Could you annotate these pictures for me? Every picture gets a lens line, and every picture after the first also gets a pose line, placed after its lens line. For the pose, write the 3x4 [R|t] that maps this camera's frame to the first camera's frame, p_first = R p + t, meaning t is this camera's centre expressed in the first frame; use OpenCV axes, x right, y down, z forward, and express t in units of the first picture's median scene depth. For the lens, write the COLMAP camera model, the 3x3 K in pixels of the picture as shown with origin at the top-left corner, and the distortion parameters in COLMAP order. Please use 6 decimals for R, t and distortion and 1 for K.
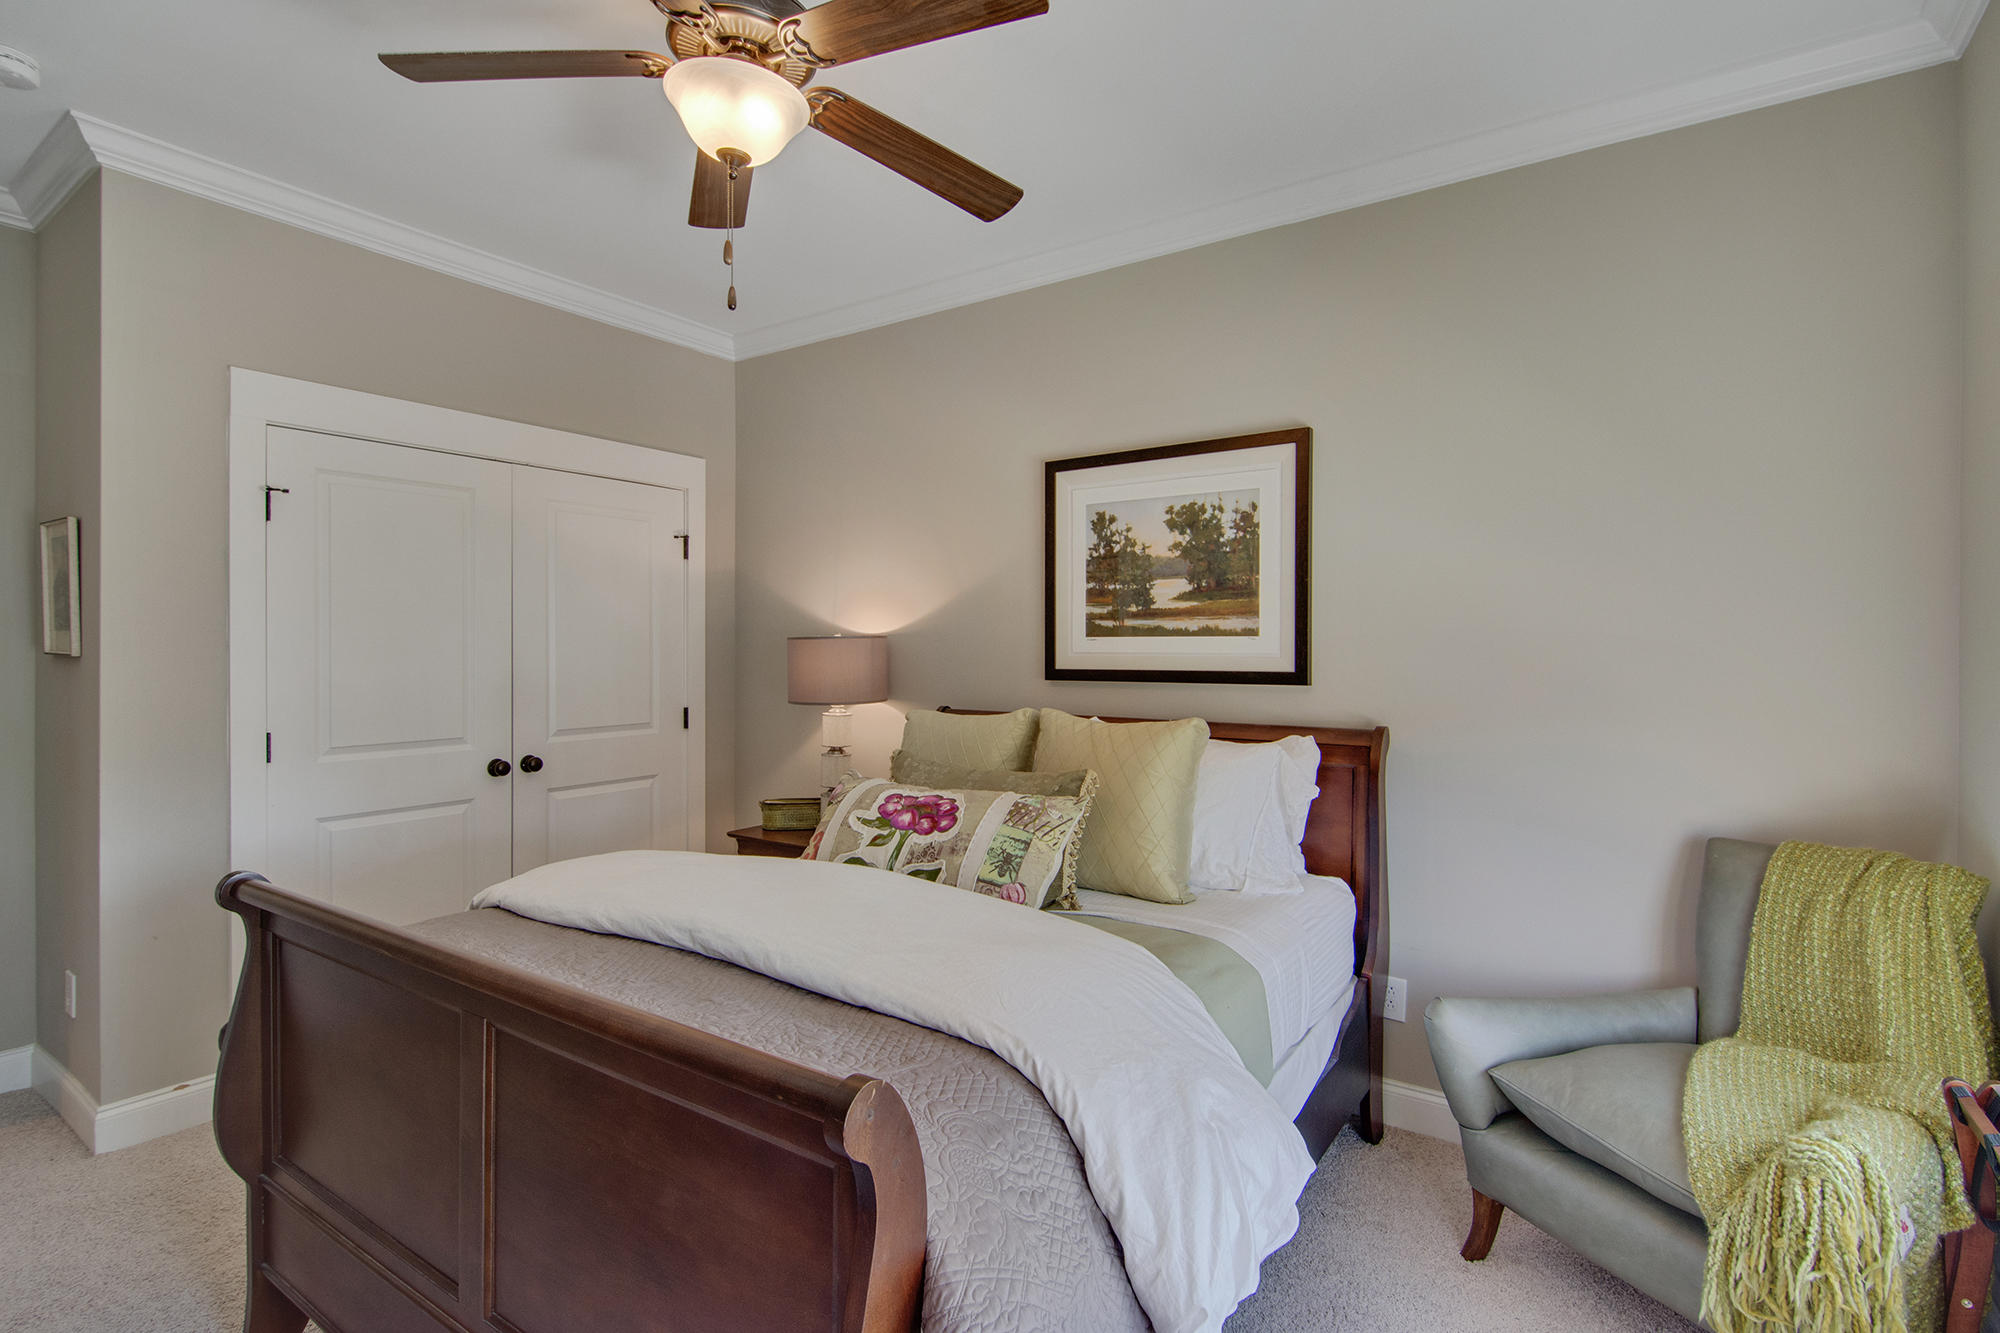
lens RADIAL K [[935.3, 0, 1000.4], [0, 935.3, 656.5], [0, 0, 1]] dist [-0.000977, -0.000016]
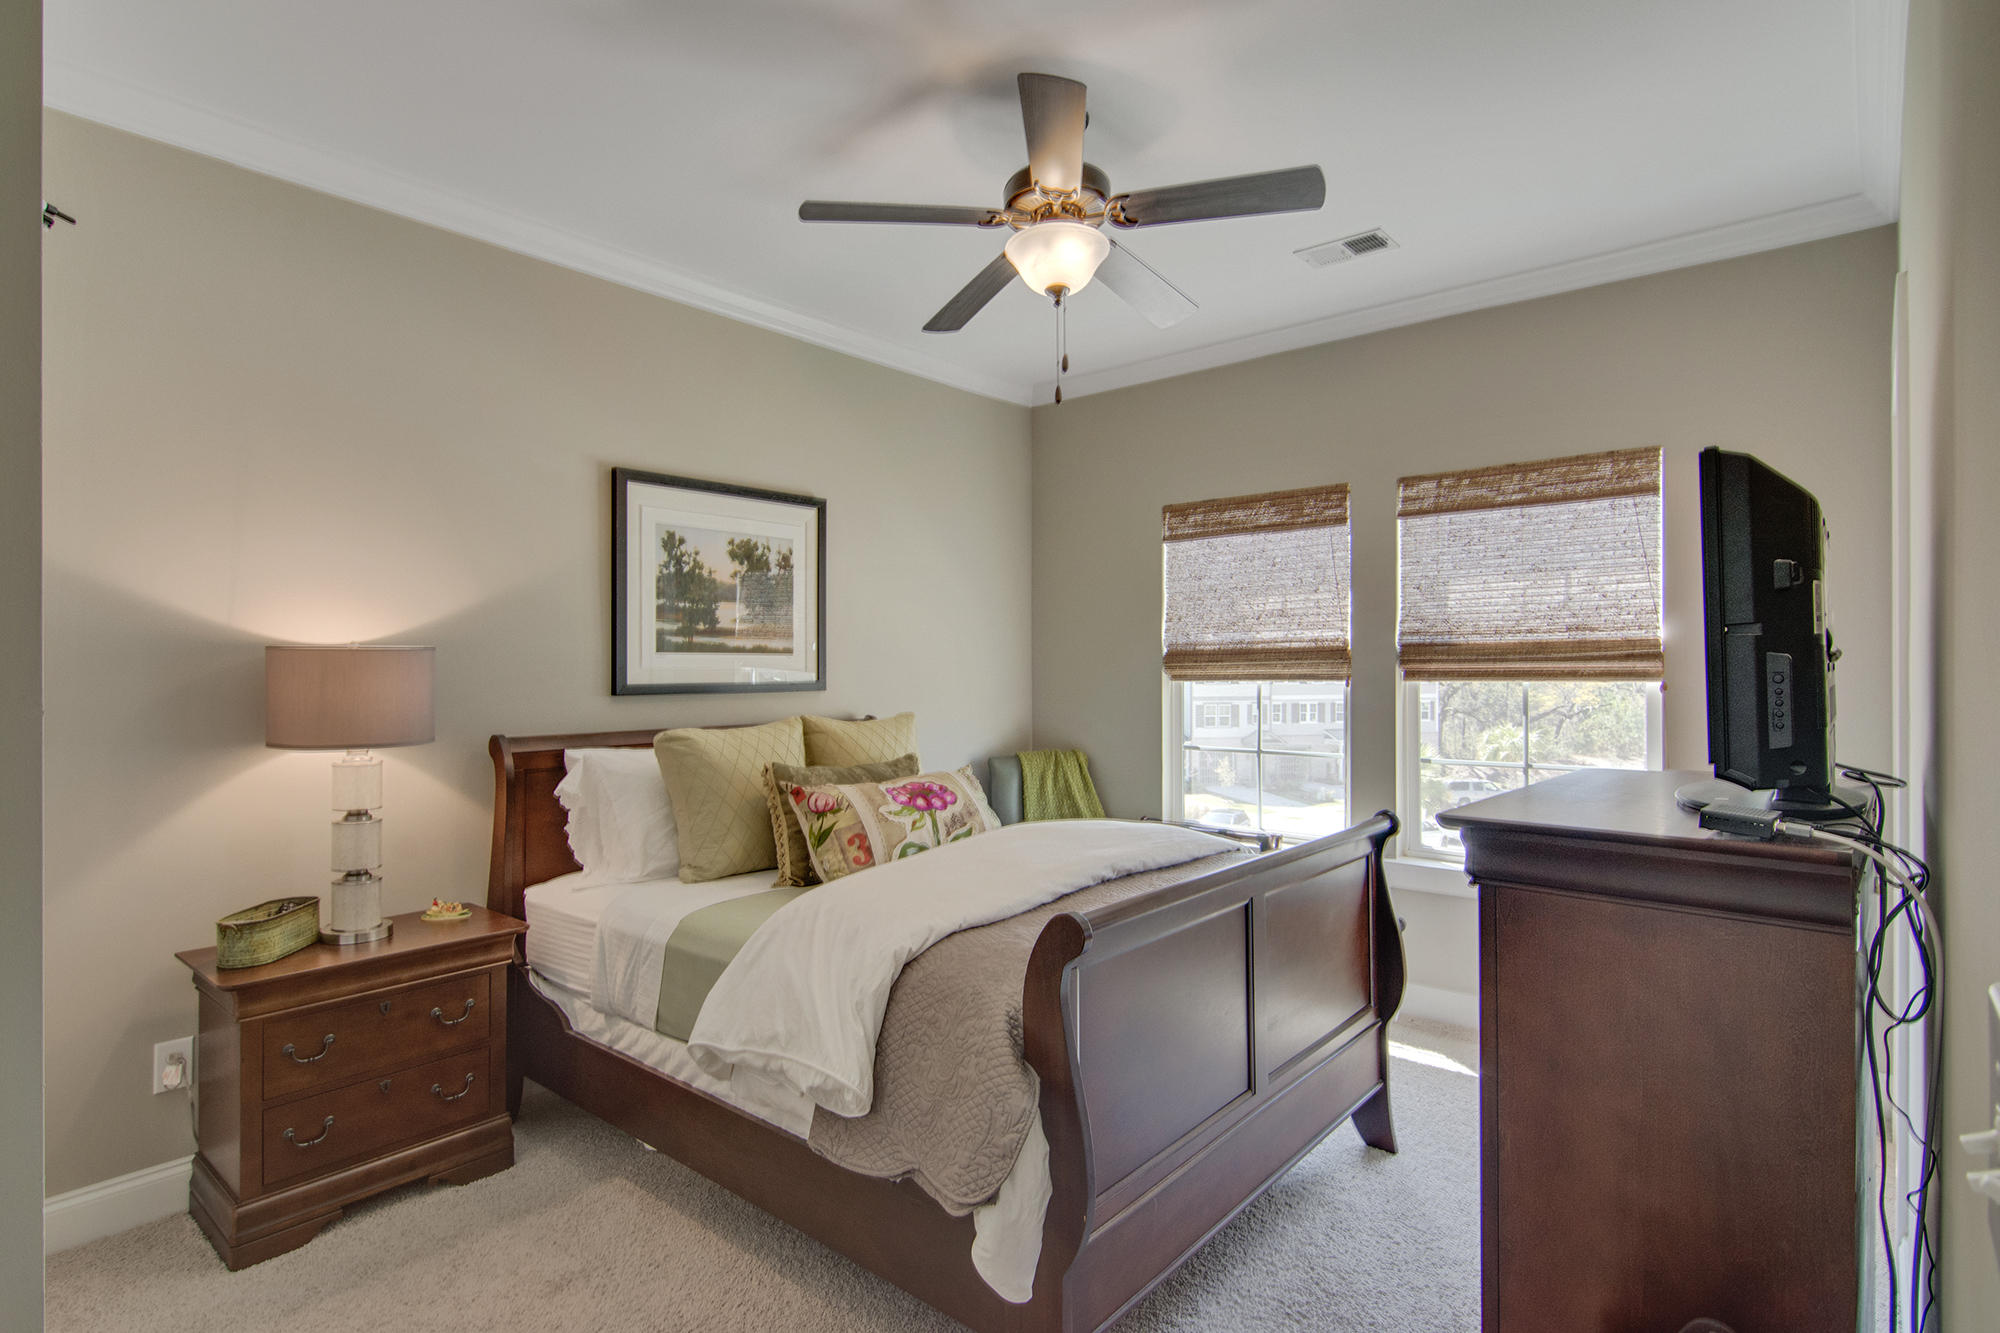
lens RADIAL K [[971.7, 0, 1009.5], [0, 971.7, 671.1], [0, 0, 1]] dist [-0.018465, -0.002590]
pose [[0.105536, -0.003857, 0.994408, -0.941633], [0.014011, 0.999899, 0.002391, 0.002145], [-0.994317, 0.013680, 0.105579, 0.533011]]
